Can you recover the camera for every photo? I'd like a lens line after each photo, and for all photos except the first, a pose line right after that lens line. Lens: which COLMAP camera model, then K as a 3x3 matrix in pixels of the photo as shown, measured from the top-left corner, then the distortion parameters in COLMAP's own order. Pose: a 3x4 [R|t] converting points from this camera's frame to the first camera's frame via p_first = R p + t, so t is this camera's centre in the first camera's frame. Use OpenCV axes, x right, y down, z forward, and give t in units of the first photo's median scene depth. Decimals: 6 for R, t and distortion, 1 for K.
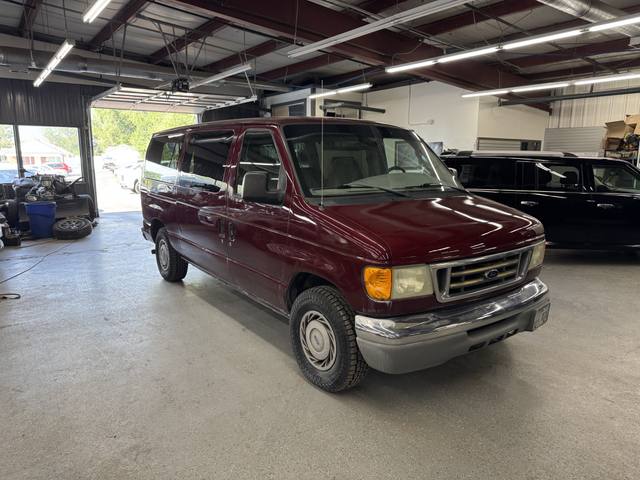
lens RADIAL K [[439.9, 0, 323.6], [0, 439.9, 237.4], [0, 0, 1]] dist [0.034973, -0.011739]
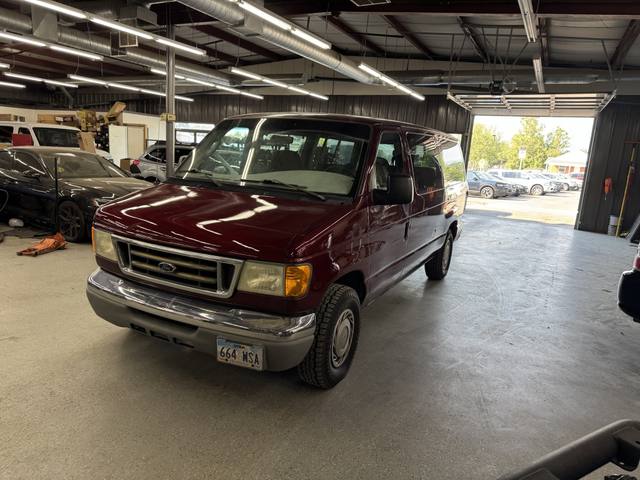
lens RADIAL K [[465.2, 0, 323.4], [0, 465.2, 241.1], [0, 0, 1]] dist [0.037820, -0.031041]
pose [[0.462721, 0.205713, -0.862306, 1.433342], [-0.228829, 0.967457, 0.108006, -0.168428], [0.856462, 0.147343, 0.494736, 0.776482]]
